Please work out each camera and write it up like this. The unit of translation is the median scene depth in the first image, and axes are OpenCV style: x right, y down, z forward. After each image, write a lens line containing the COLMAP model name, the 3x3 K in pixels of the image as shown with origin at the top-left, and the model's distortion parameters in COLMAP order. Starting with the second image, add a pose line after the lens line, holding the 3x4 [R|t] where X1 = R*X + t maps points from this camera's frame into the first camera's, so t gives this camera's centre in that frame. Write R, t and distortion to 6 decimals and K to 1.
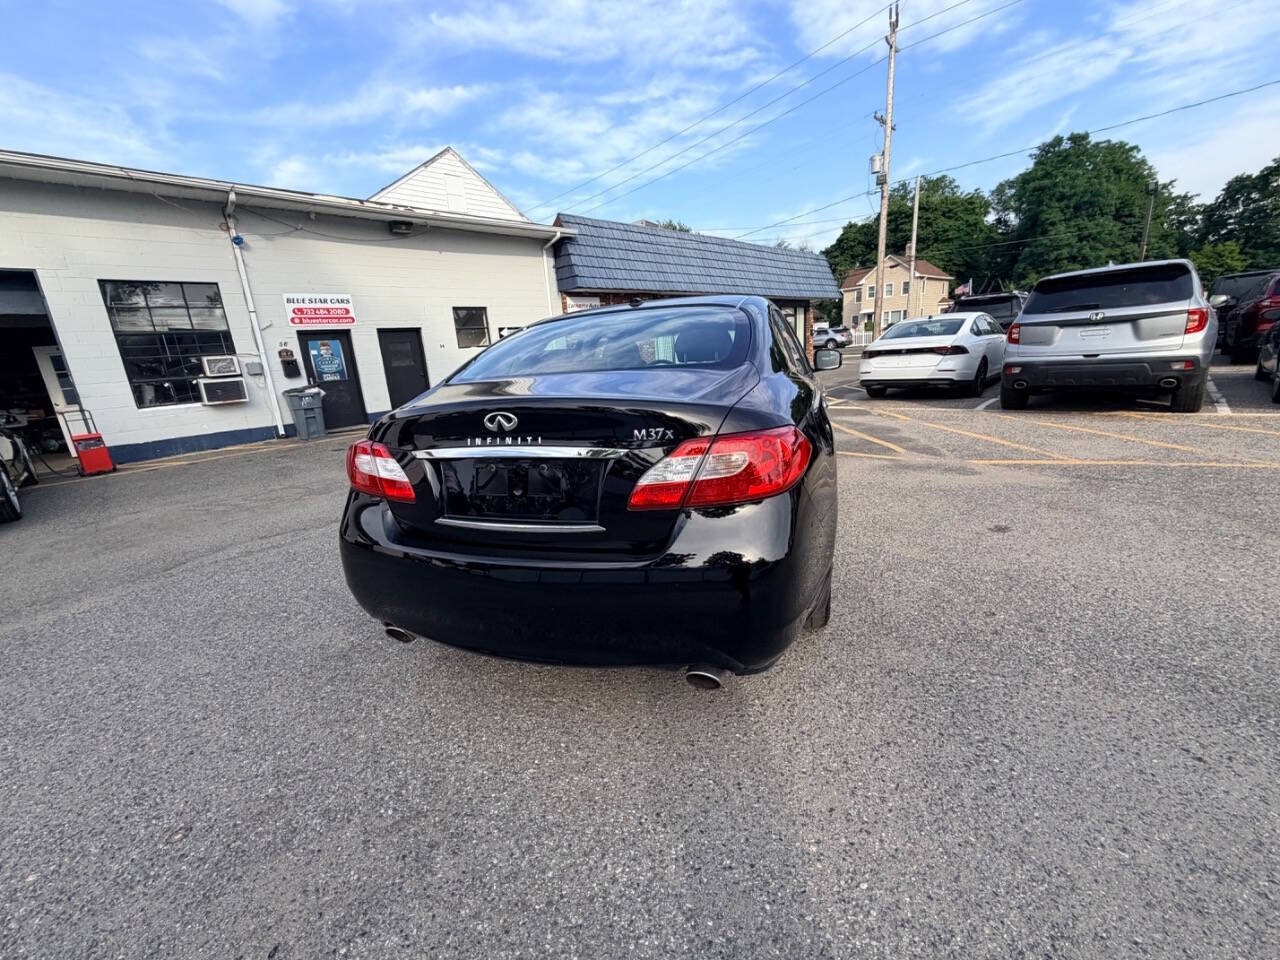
lens RADIAL K [[509.3, 0, 637.1], [0, 509.3, 479.9], [0, 0, 1]] dist [0.000161, -0.000041]
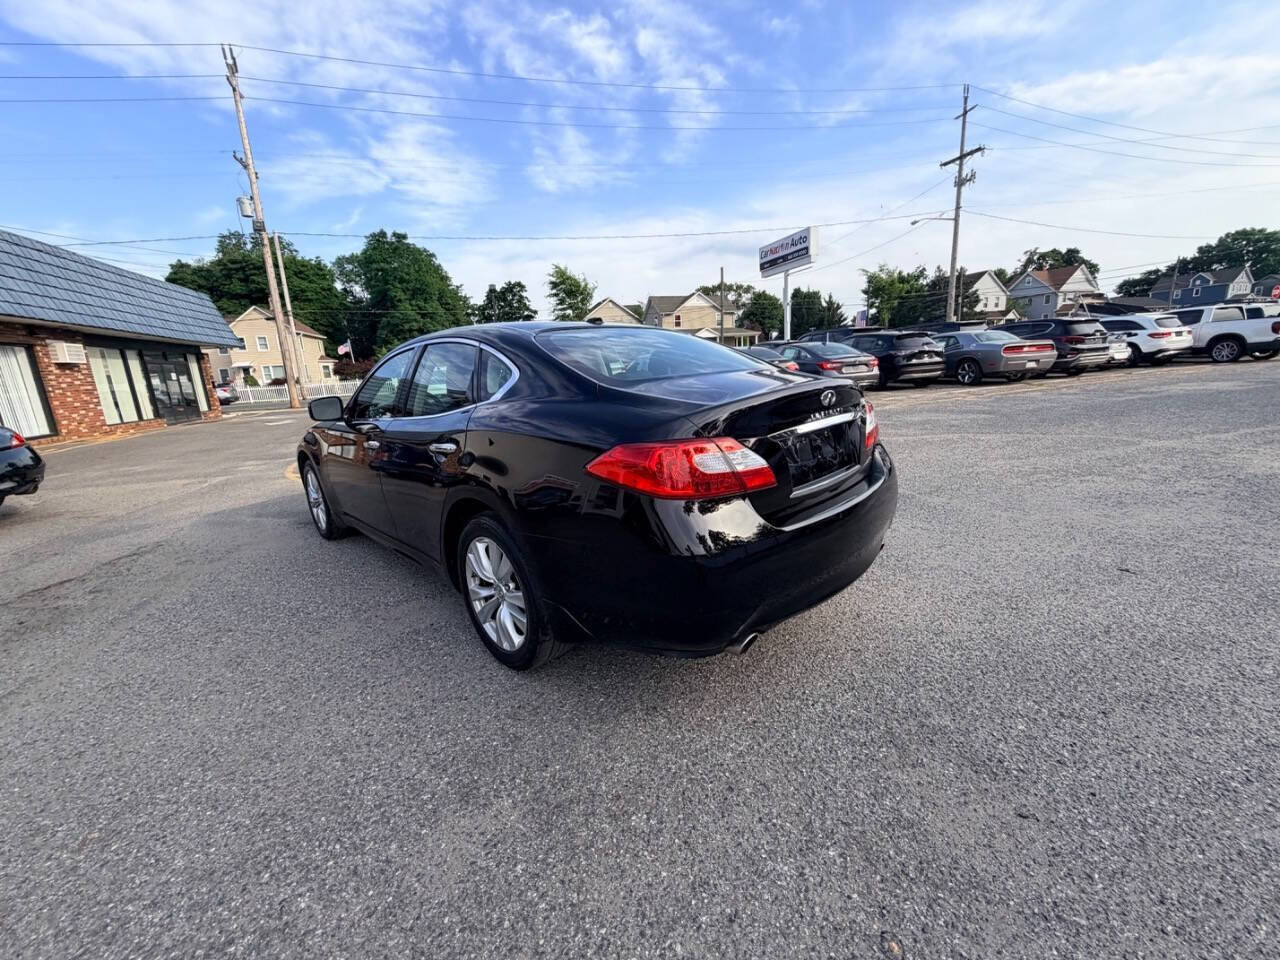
lens RADIAL K [[509.3, 0, 638.4], [0, 509.3, 480.1], [0, 0, 1]] dist [0.001177, -0.000077]
pose [[0.448561, -0.151057, 0.880894, -0.177999], [0.245806, 0.968455, 0.040905, -0.009155], [-0.859286, 0.198181, 0.471542, 0.091592]]
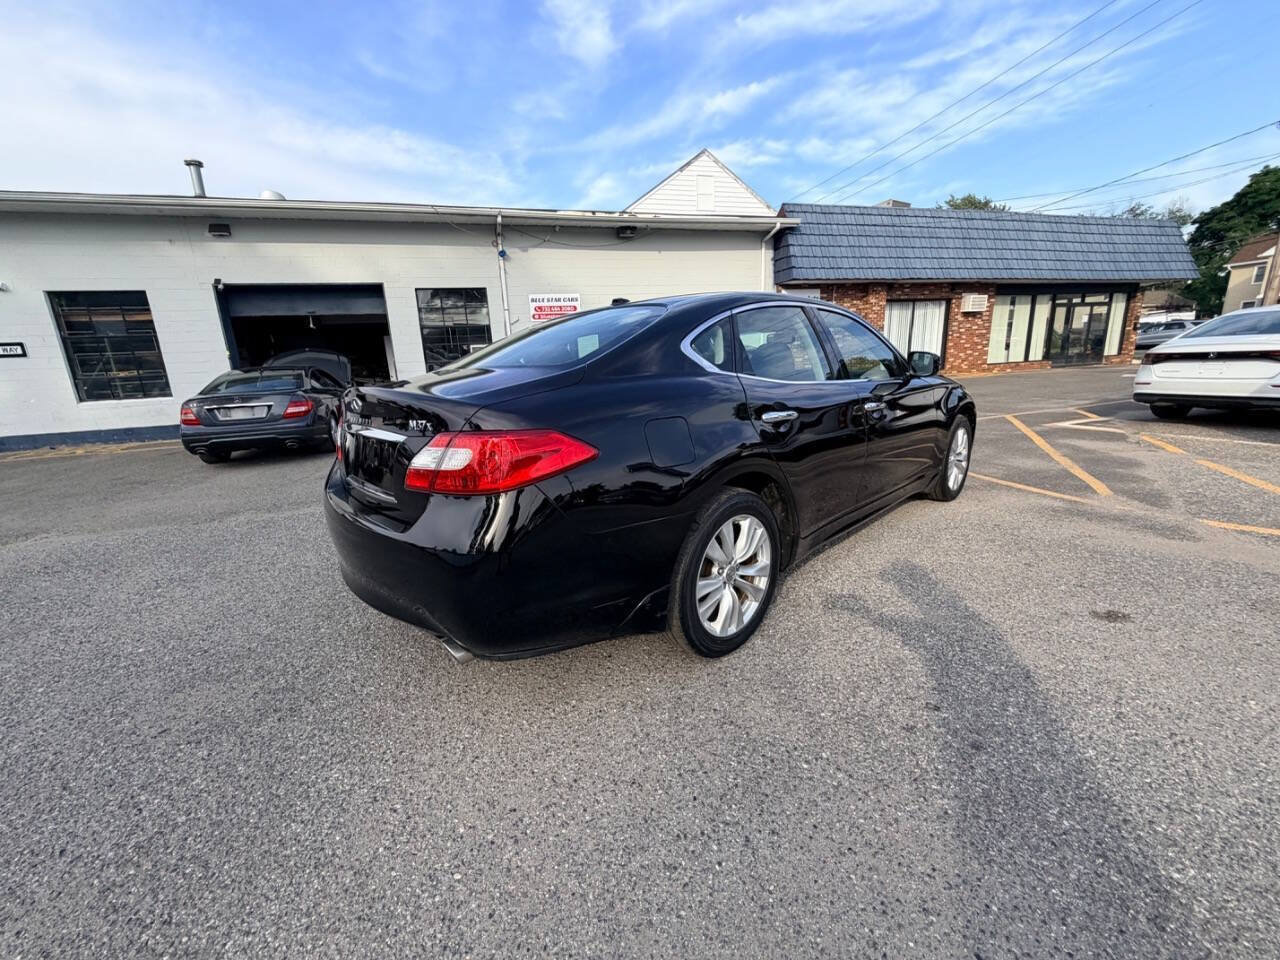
lens RADIAL K [[511.0, 0, 636.9], [0, 511.0, 476.2], [0, 0, 1]] dist [0.001042, 0.000186]
pose [[0.885577, 0.132315, -0.445247, 0.101083], [-0.129896, 0.990870, 0.036102, -0.008164], [0.445959, 0.025865, 0.894679, 0.019350]]
